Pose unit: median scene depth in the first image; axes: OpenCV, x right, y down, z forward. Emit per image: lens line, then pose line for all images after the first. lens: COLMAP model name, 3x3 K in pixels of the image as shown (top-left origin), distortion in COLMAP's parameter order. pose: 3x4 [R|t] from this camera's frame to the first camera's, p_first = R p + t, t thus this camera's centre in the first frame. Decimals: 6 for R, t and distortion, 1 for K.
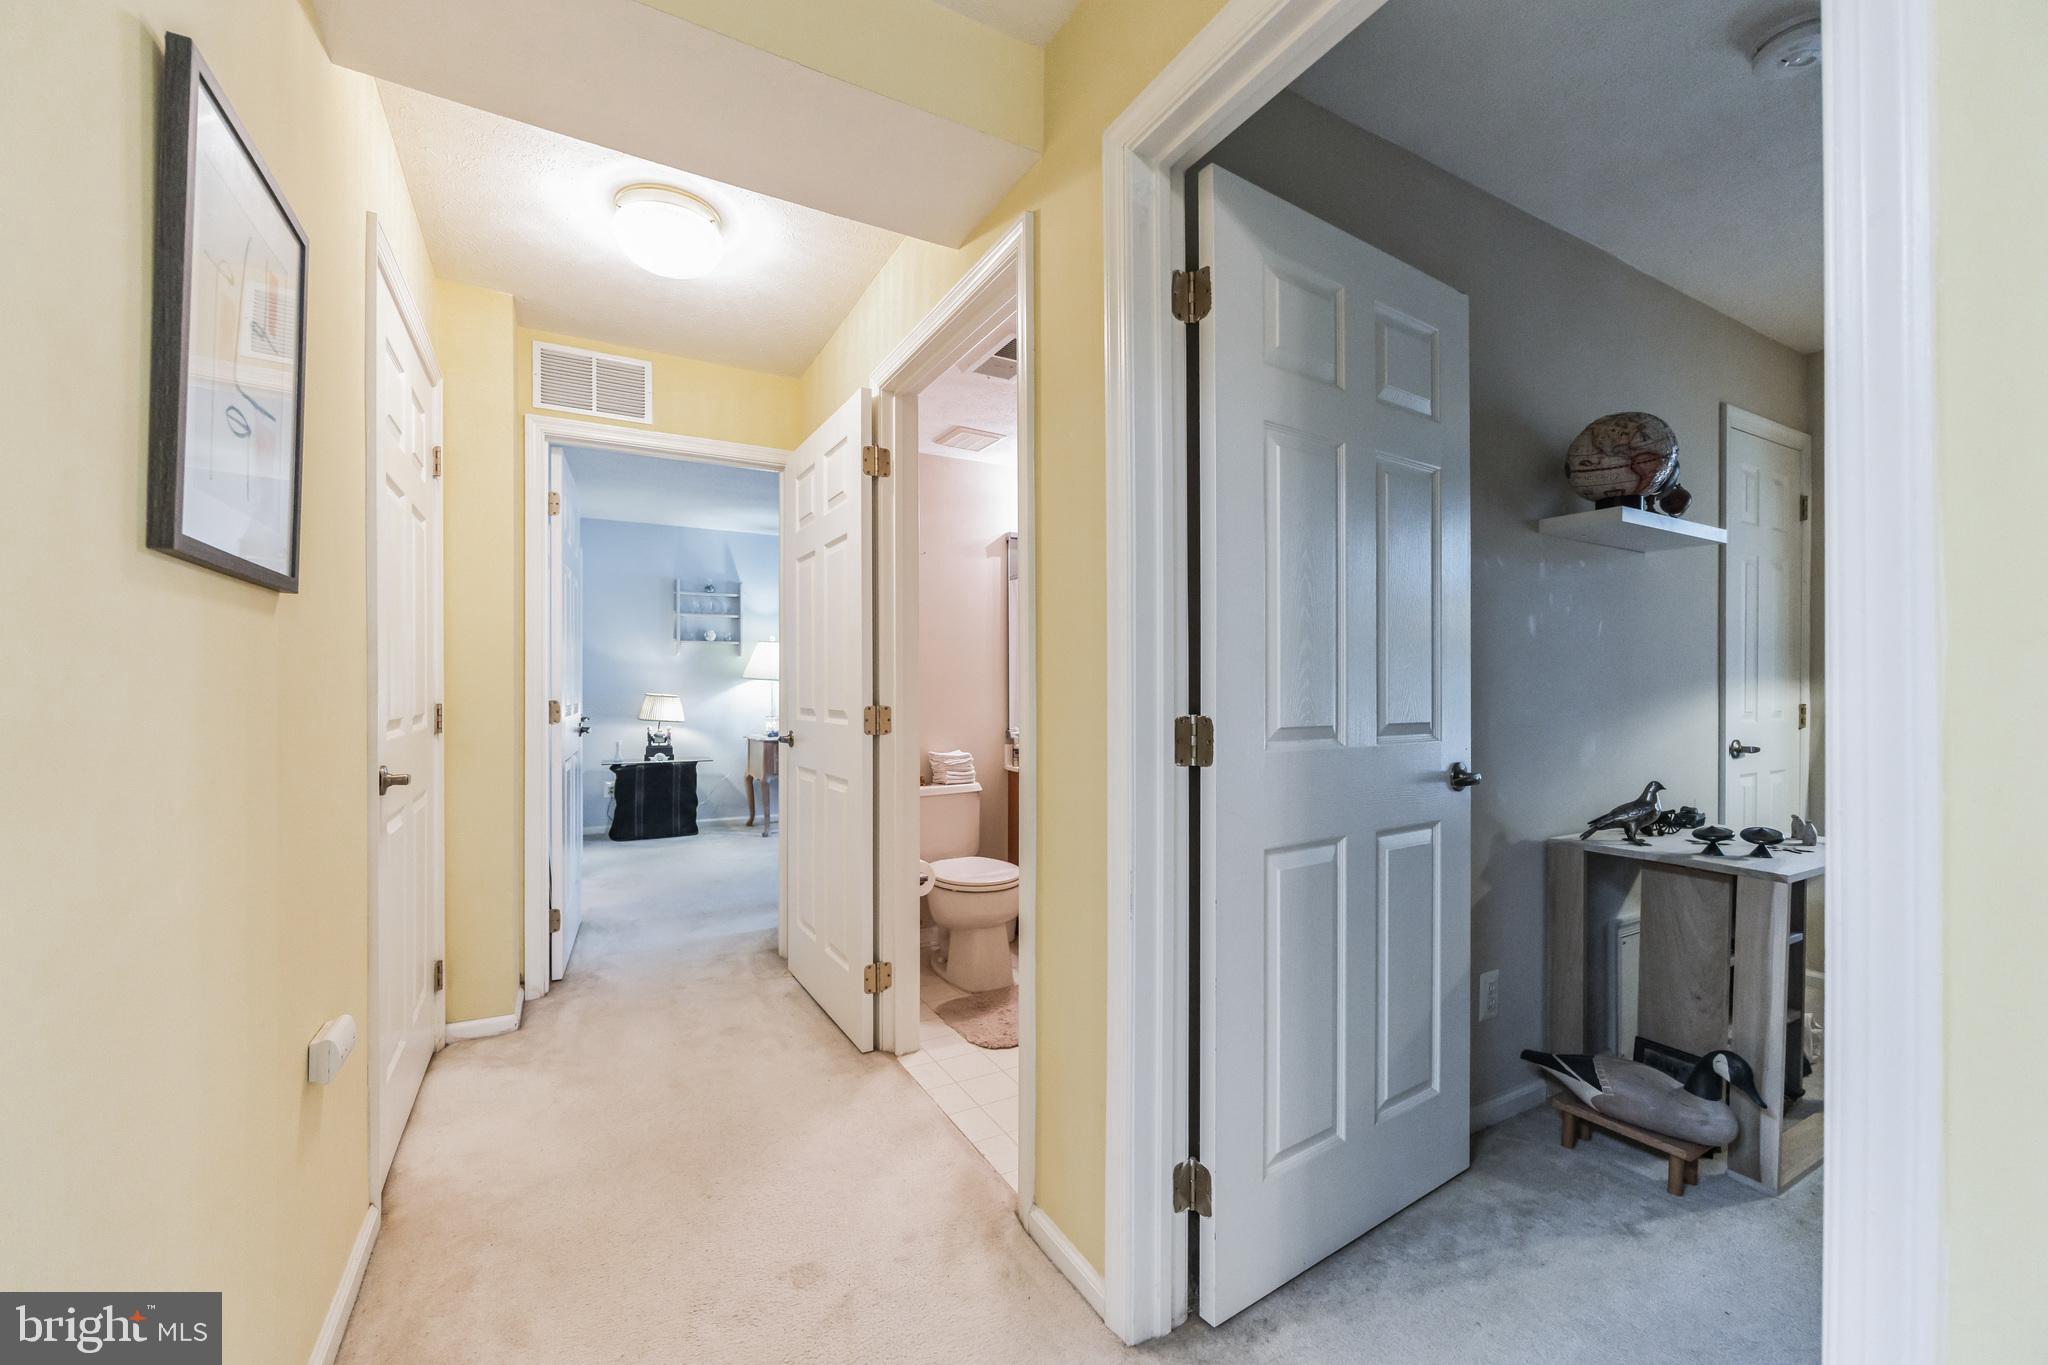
lens RADIAL K [[801.0, 0, 1015.5], [0, 801.0, 693.3], [0, 0, 1]] dist [0.000086, -0.000431]
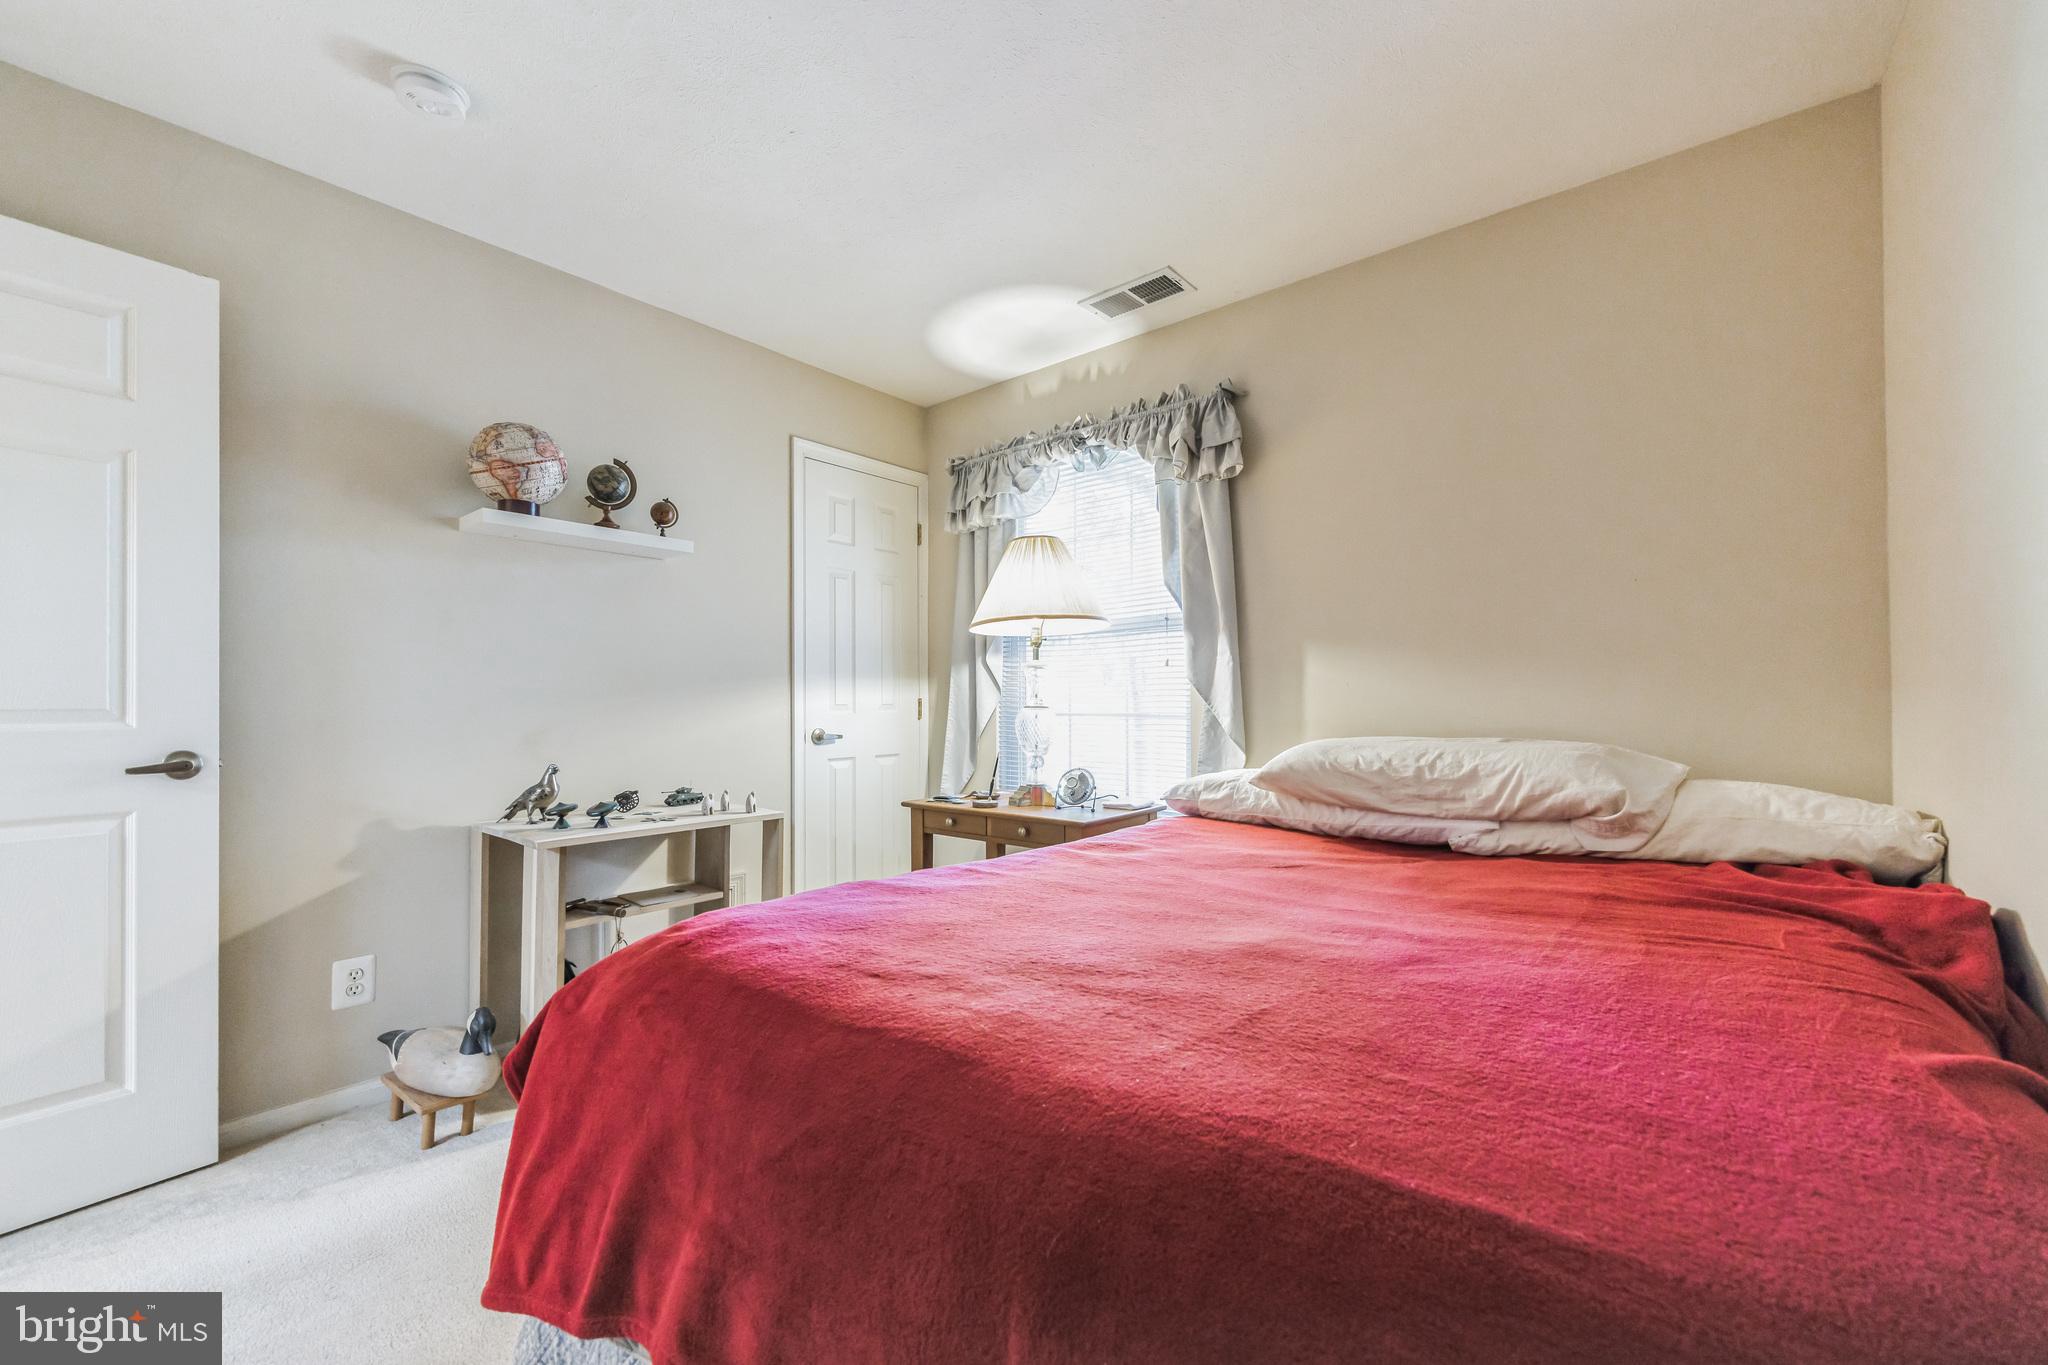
lens RADIAL K [[801.0, 0, 1022.8], [0, 801.0, 698.2], [0, 0, 1]] dist [0.000086, -0.000431]
pose [[0.931989, -0.002553, 0.362478, 0.996041], [0.003662, 0.999990, -0.002373, 0.023575], [-0.362468, 0.003539, 0.931989, -0.243471]]
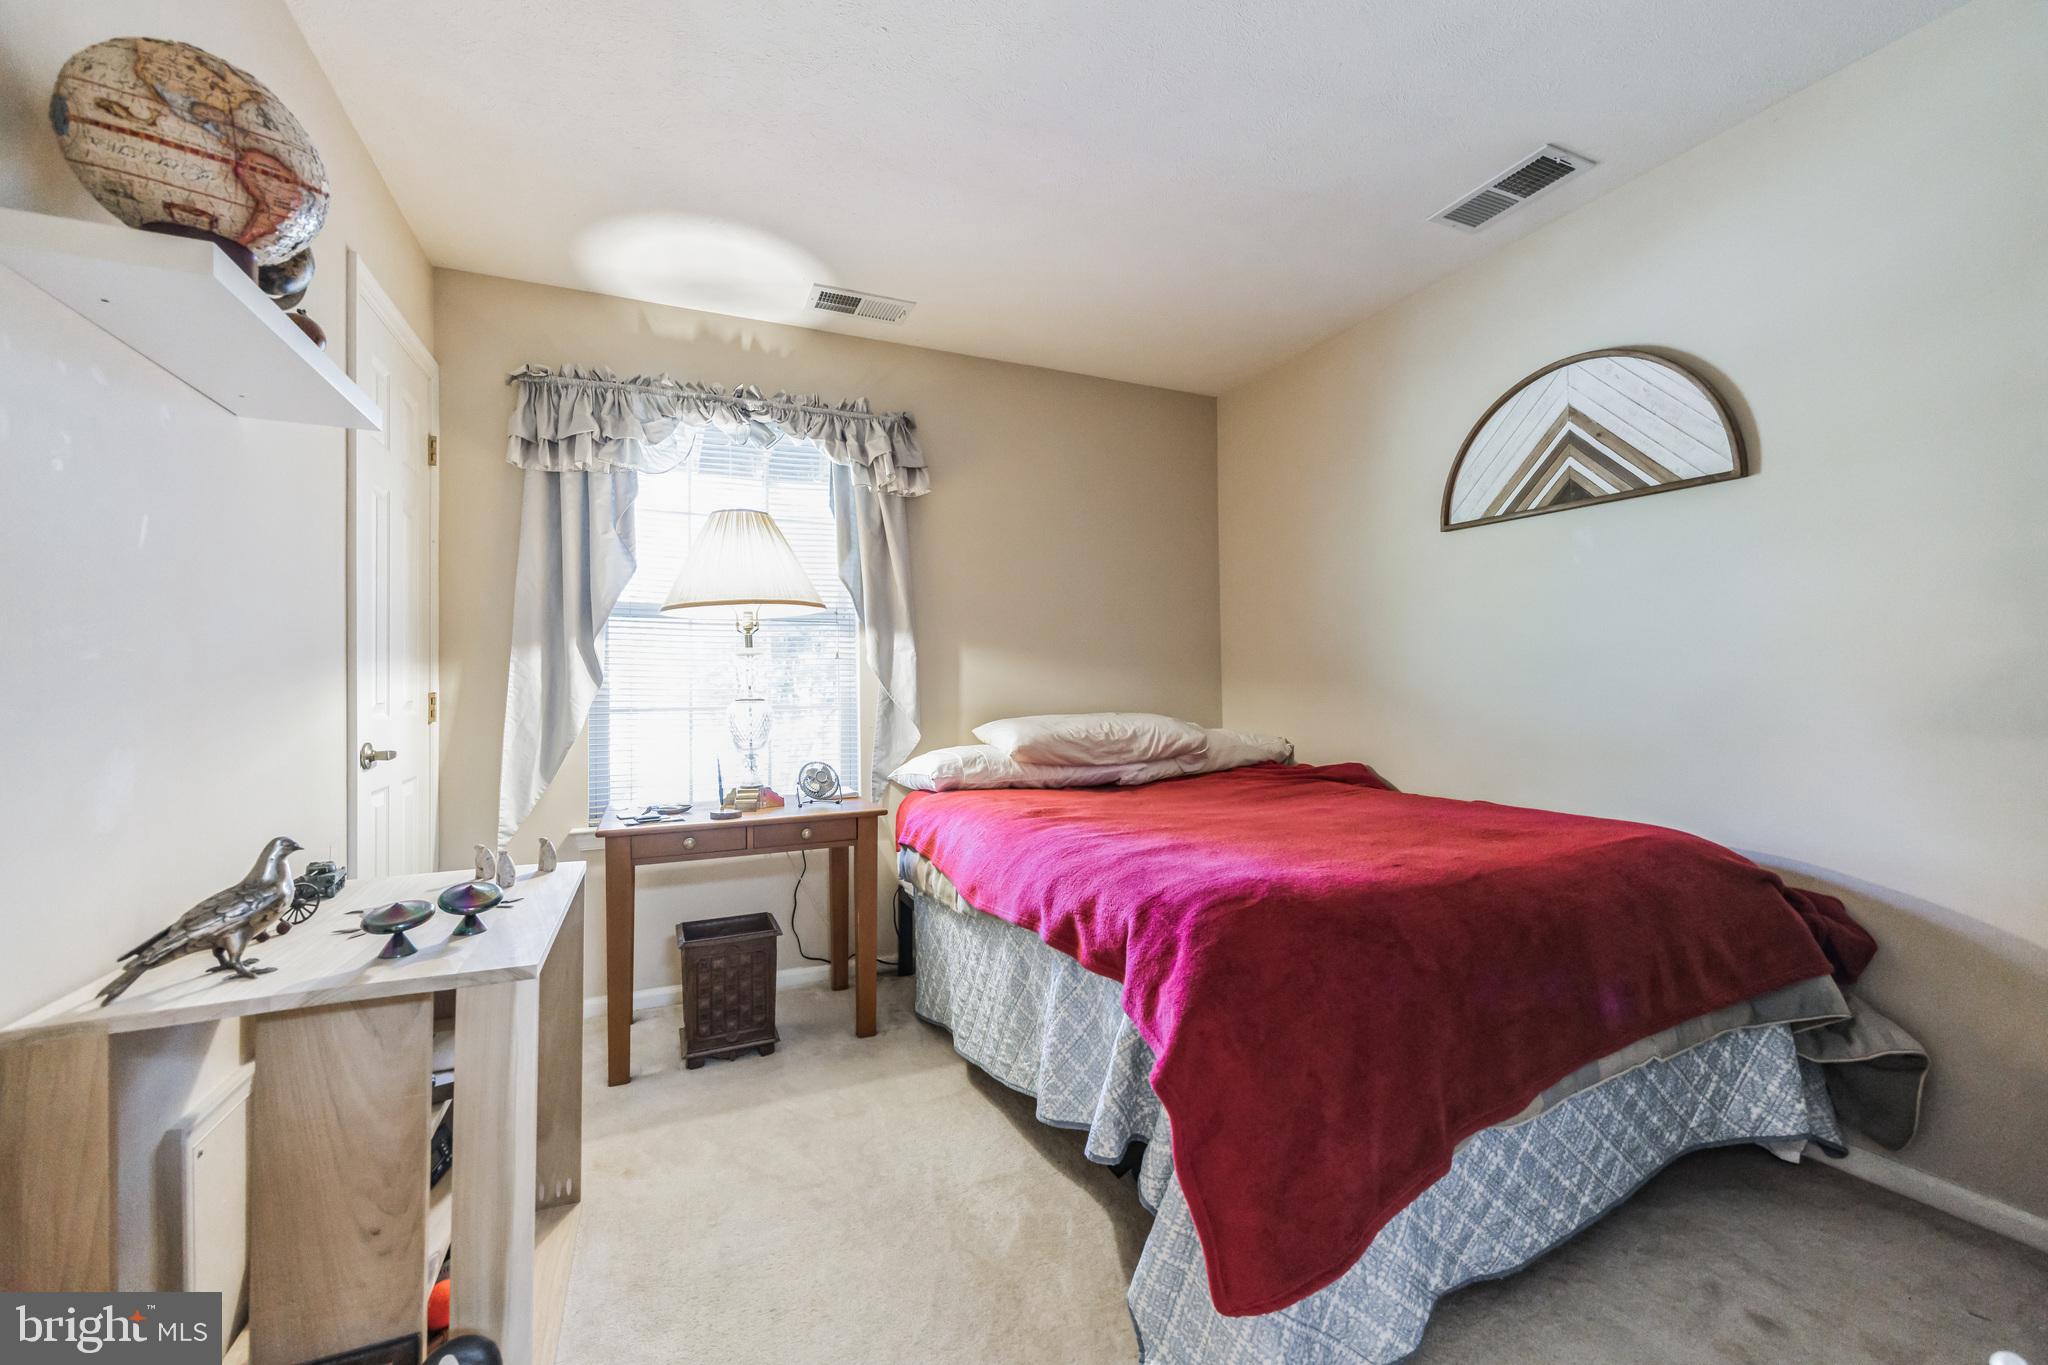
lens RADIAL K [[801.0, 0, 1021.5], [0, 801.0, 680.8], [0, 0, 1]] dist [0.000086, -0.000431]
pose [[0.087504, 0.006345, 0.996144, 0.334846], [0.010181, 0.999922, -0.007264, 0.019618], [-0.996112, 0.010777, 0.087432, 0.488349]]
